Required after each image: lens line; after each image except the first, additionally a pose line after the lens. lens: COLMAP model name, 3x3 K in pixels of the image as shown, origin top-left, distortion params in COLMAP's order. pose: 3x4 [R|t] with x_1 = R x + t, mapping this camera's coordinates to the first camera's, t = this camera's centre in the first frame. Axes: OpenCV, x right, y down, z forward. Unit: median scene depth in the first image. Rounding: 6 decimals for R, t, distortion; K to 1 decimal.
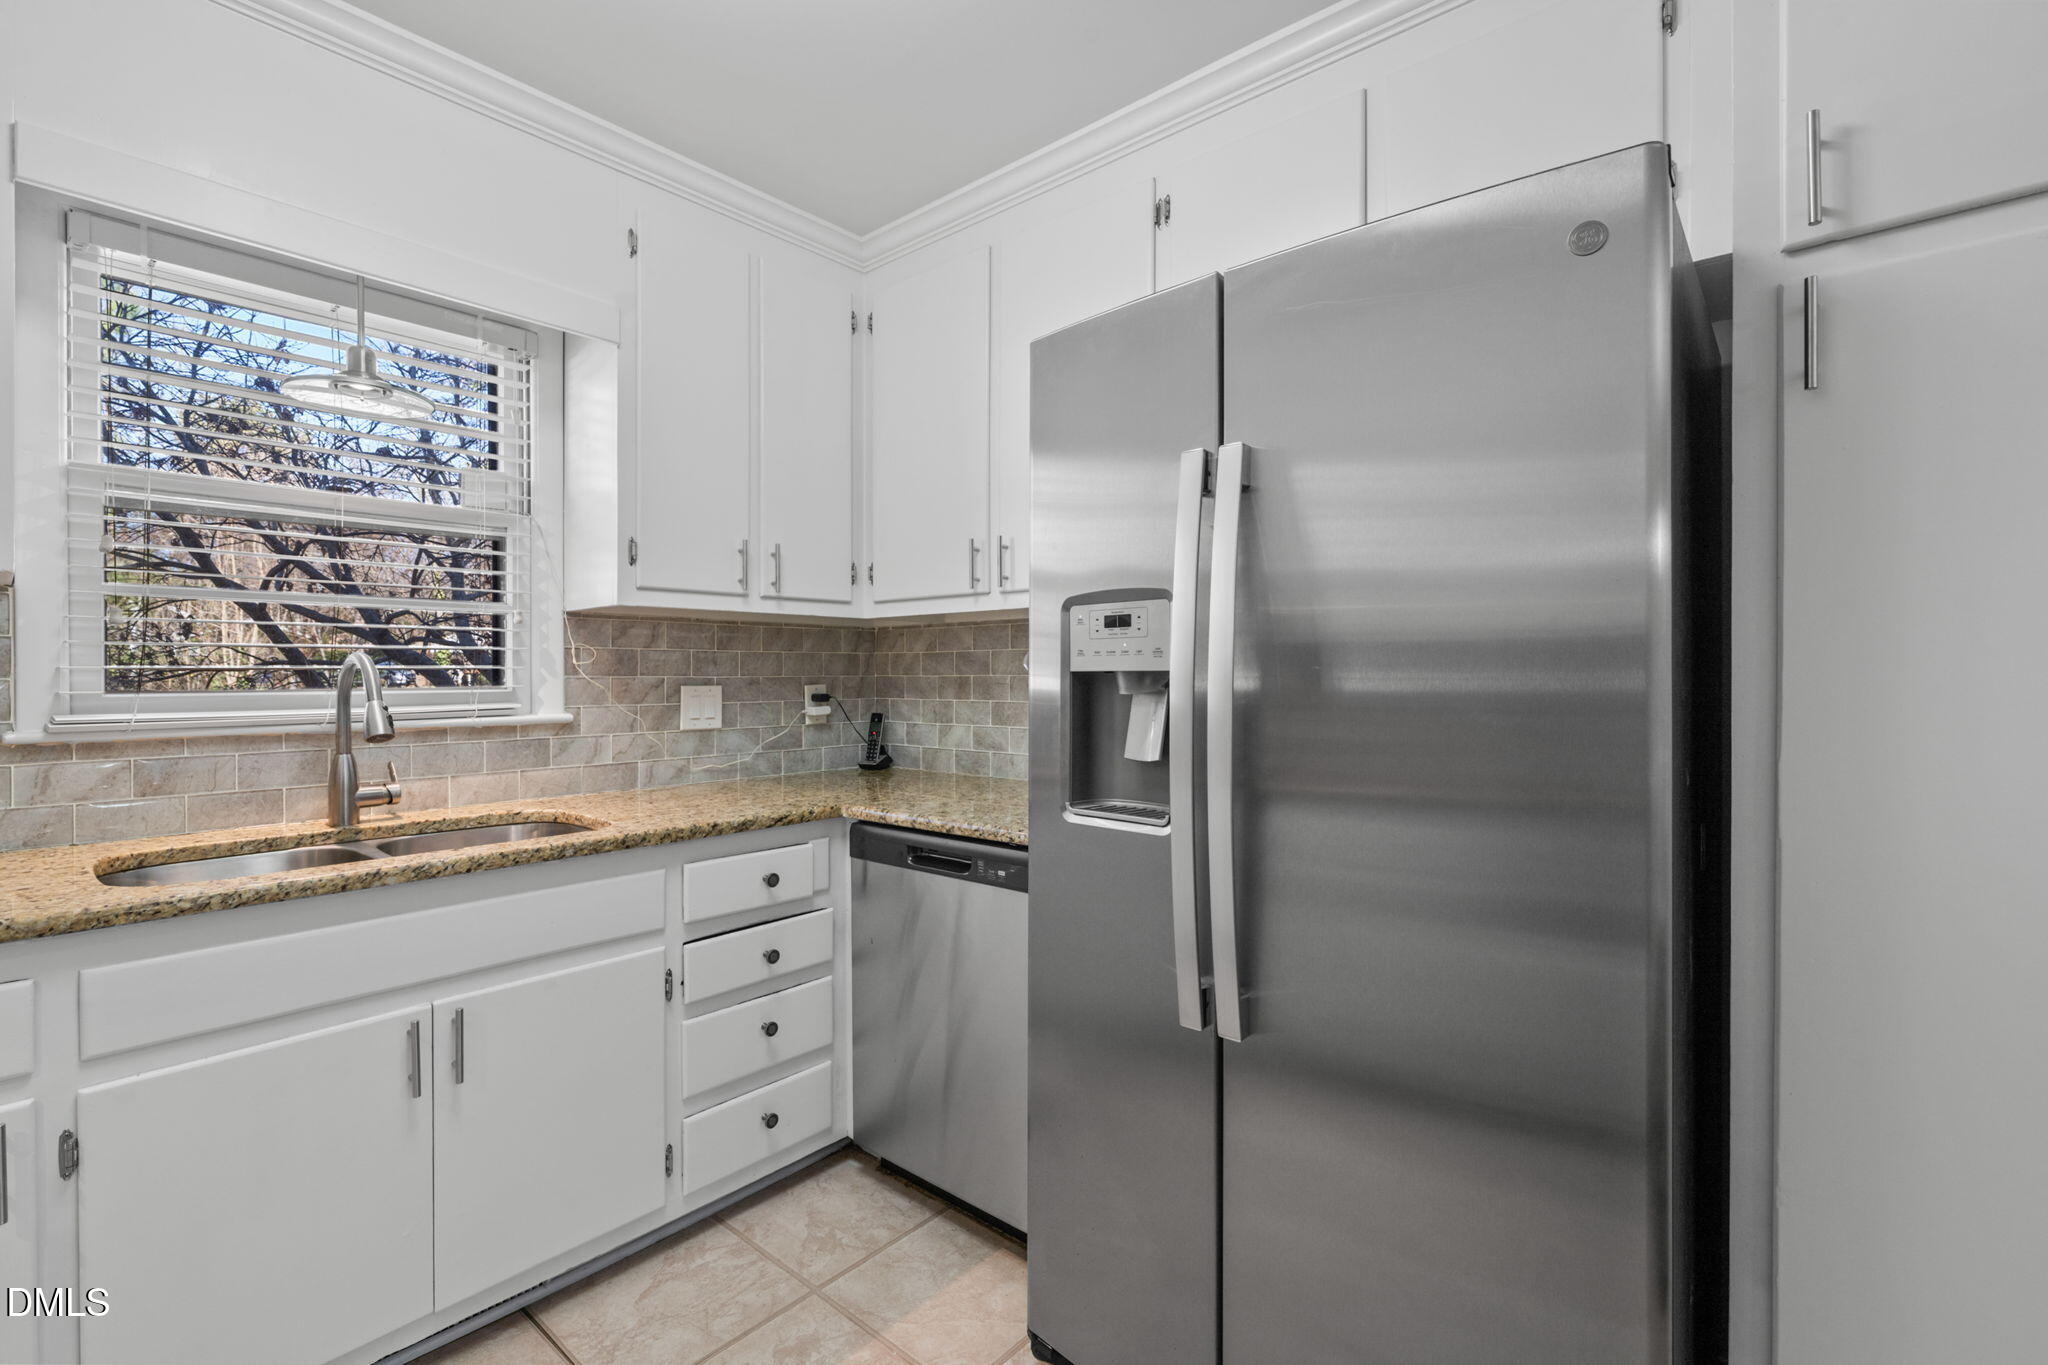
lens RADIAL K [[909.4, 0, 1024.8], [0, 909.4, 671.6], [0, 0, 1]] dist [0.001523, 0.000171]
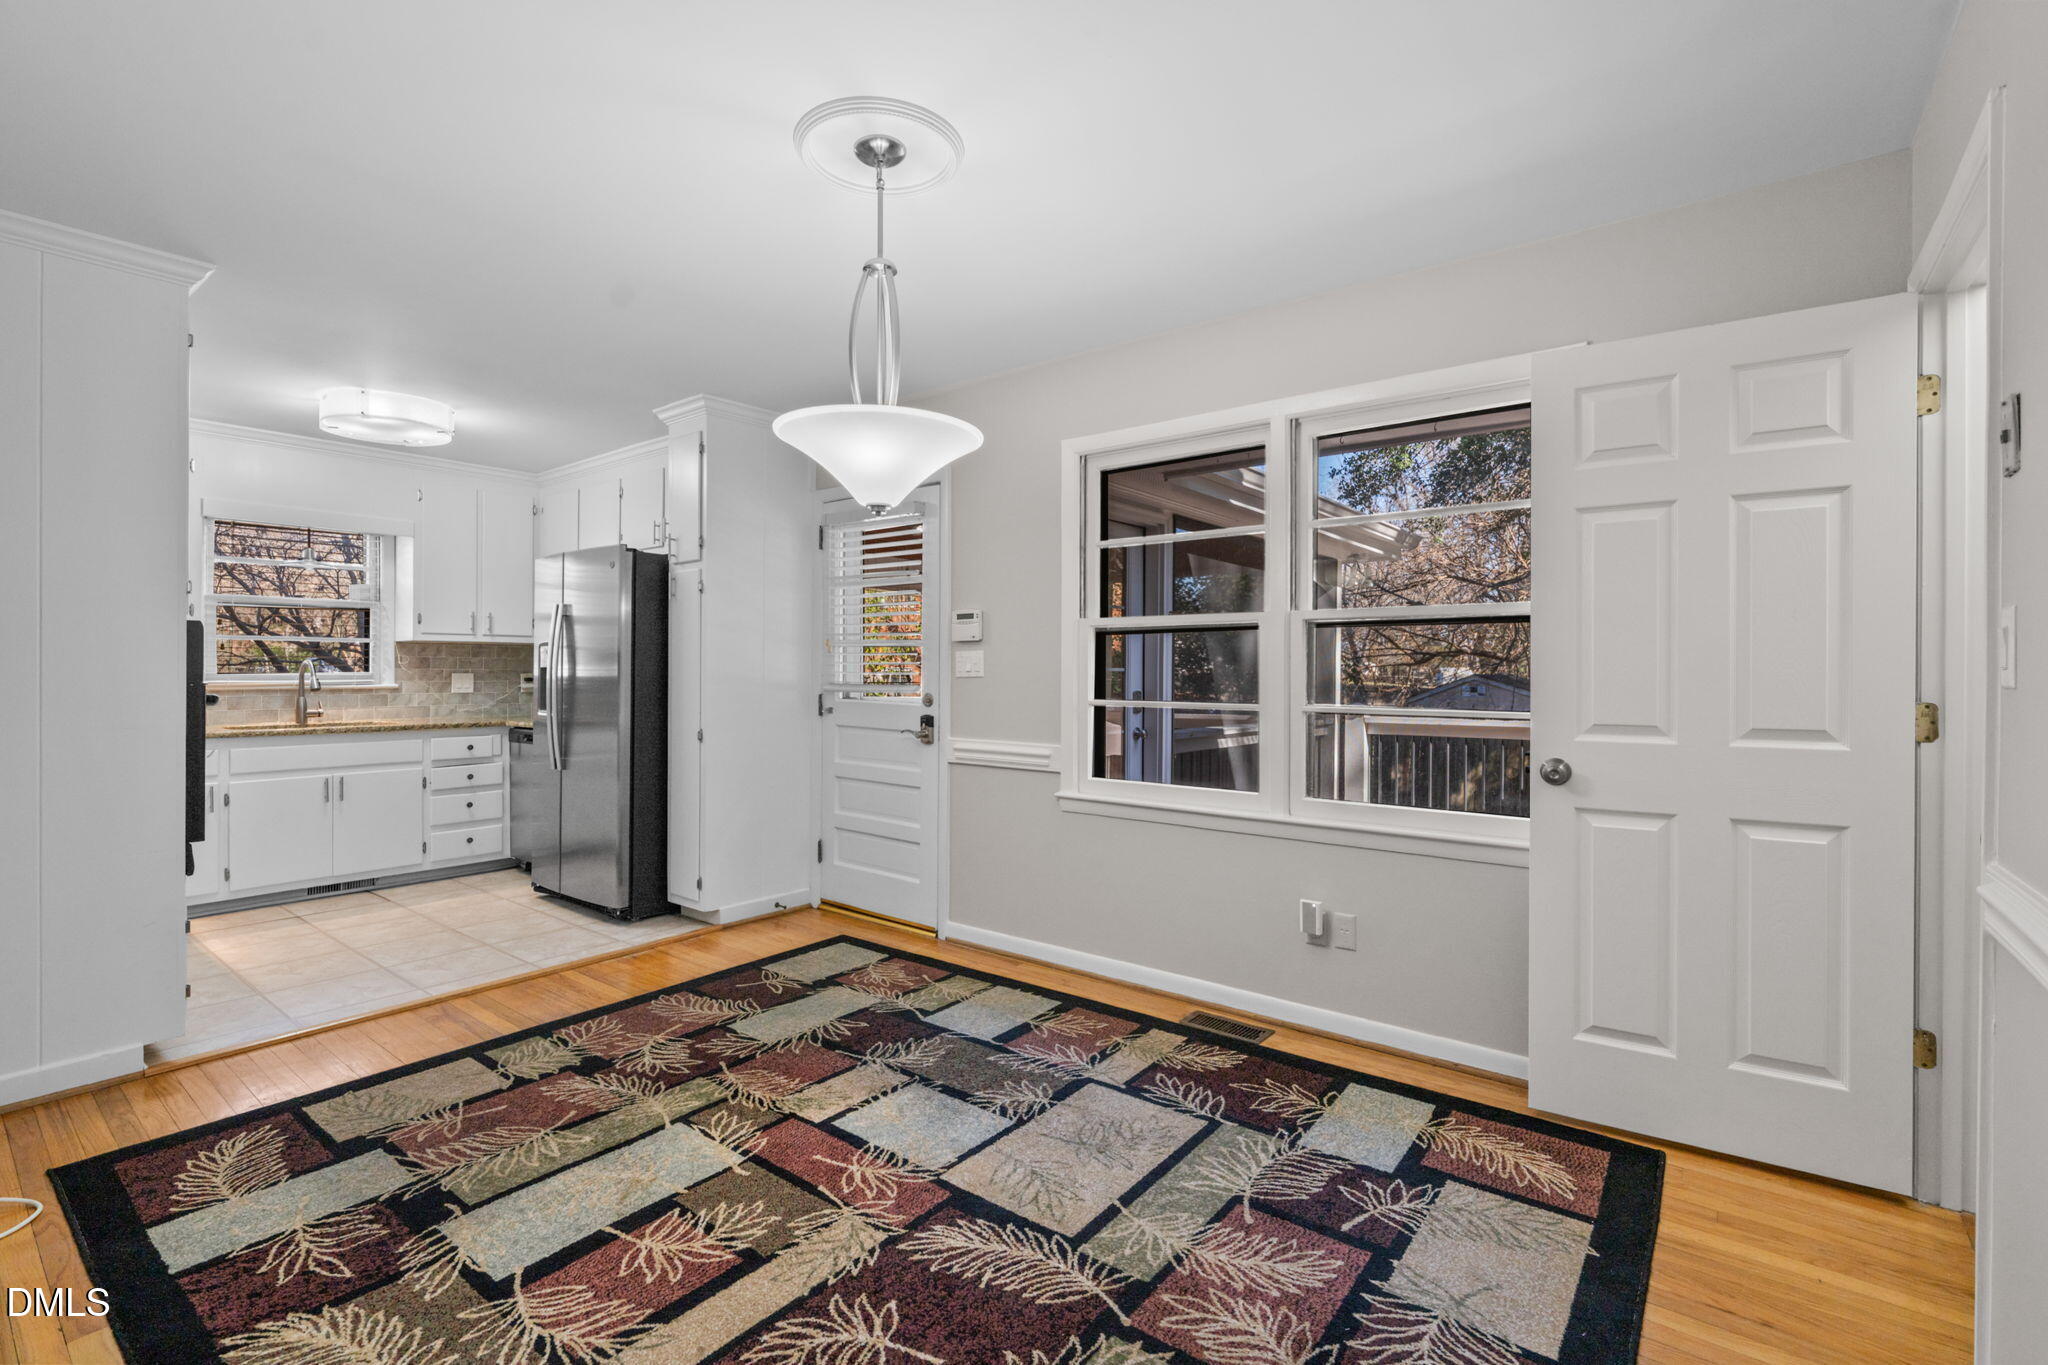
lens RADIAL K [[912.6, 0, 1012.1], [0, 912.6, 670.4], [0, 0, 1]] dist [0.001367, -0.000148]
pose [[0.999310, 0.005064, 0.036796, 1.089712], [-0.005089, 0.999987, 0.000591, 0.000236], [-0.036793, -0.000777, 0.999323, -1.546421]]
